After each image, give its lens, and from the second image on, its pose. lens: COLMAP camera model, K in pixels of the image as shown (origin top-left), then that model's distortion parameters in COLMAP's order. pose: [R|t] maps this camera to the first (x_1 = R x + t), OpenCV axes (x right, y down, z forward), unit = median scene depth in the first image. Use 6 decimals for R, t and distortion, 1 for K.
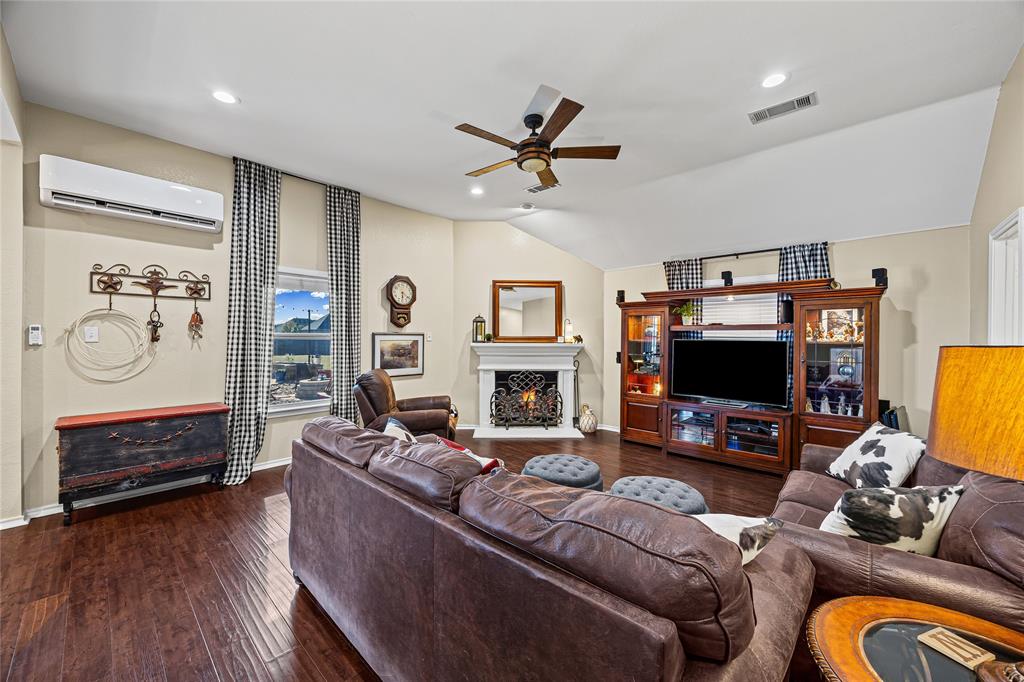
lens RADIAL K [[393.0, 0, 509.3], [0, 393.0, 340.4], [0, 0, 1]] dist [-0.004691, -0.000943]
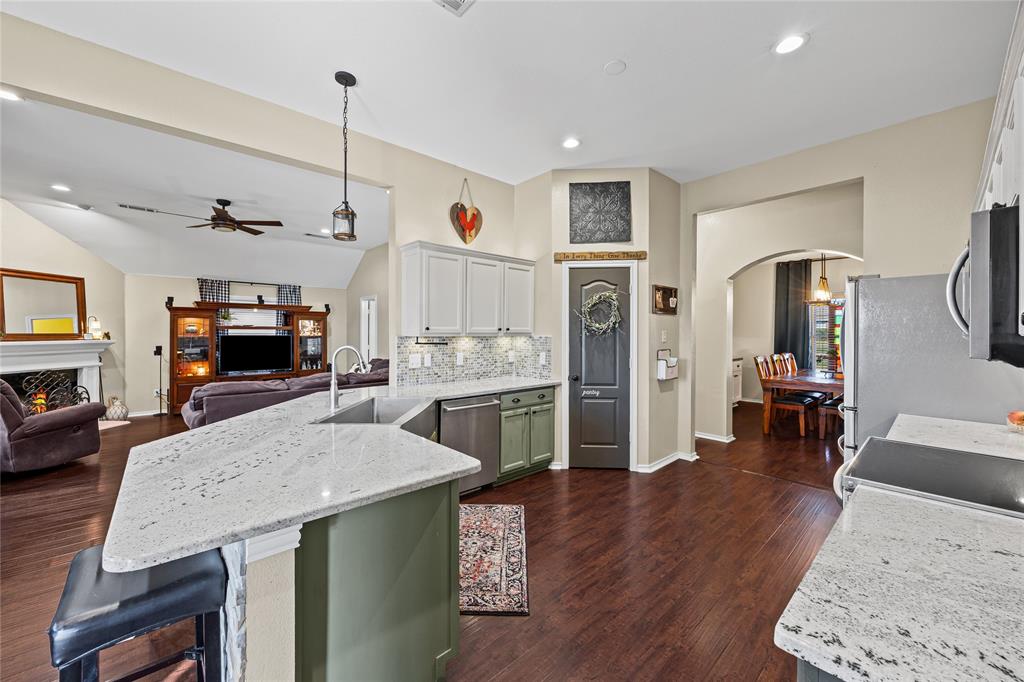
lens RADIAL K [[393.0, 0, 504.5], [0, 393.0, 335.5], [0, 0, 1]] dist [-0.004691, -0.000943]
pose [[0.094383, -0.011789, 0.995466, -0.915251], [0.004558, 0.999925, 0.011409, -0.013531], [-0.995526, 0.003460, 0.094430, -0.193533]]
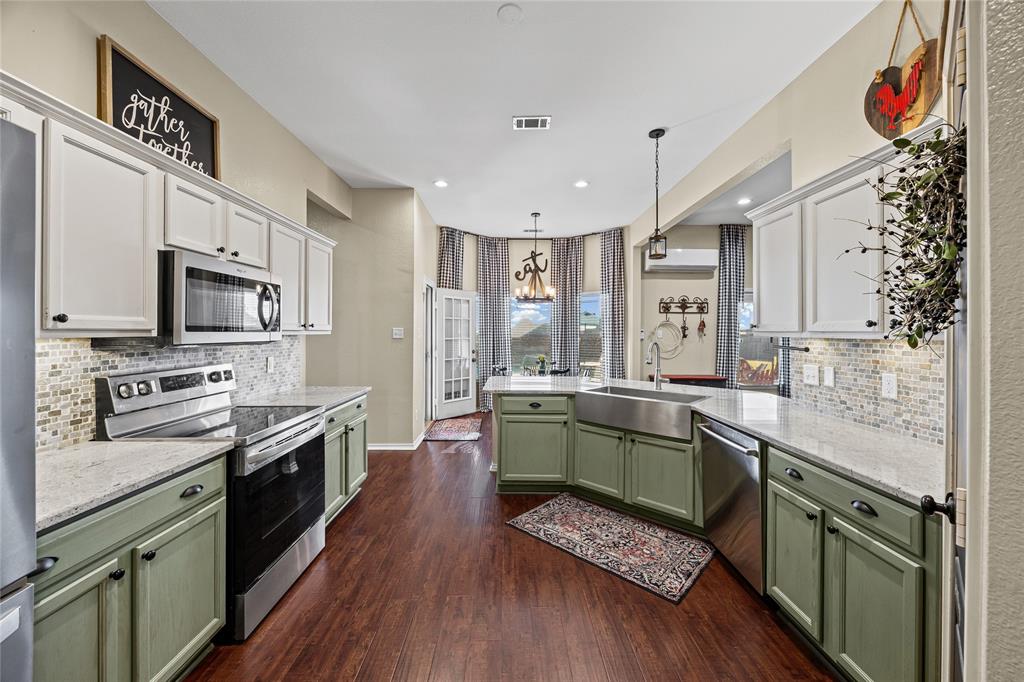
lens RADIAL K [[393.0, 0, 506.0], [0, 393.0, 331.1], [0, 0, 1]] dist [-0.004691, -0.000943]
pose [[0.679249, -0.002523, -0.733903, -0.087360], [-0.005112, 0.999954, -0.008169, -0.006251], [0.733890, 0.009300, 0.679205, -0.578645]]
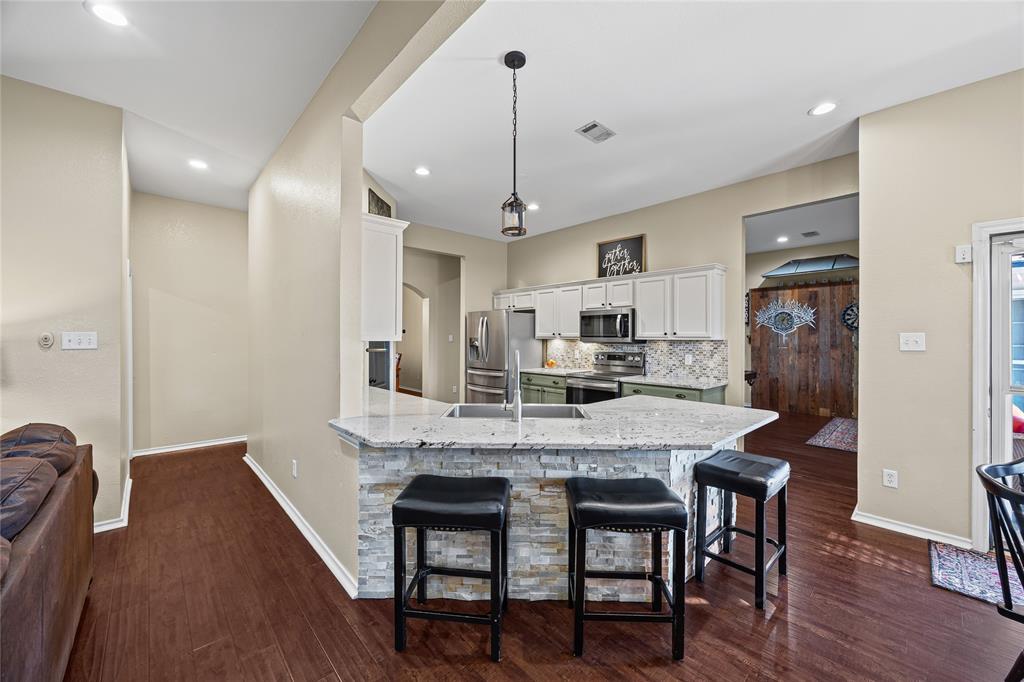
lens RADIAL K [[393.0, 0, 511.2], [0, 393.0, 335.5], [0, 0, 1]] dist [-0.004691, -0.000943]
pose [[-0.997811, -0.005968, 0.065859, -0.436178], [-0.005780, 0.999979, 0.003042, -0.014813], [-0.065876, 0.002655, -0.997824, 0.569928]]
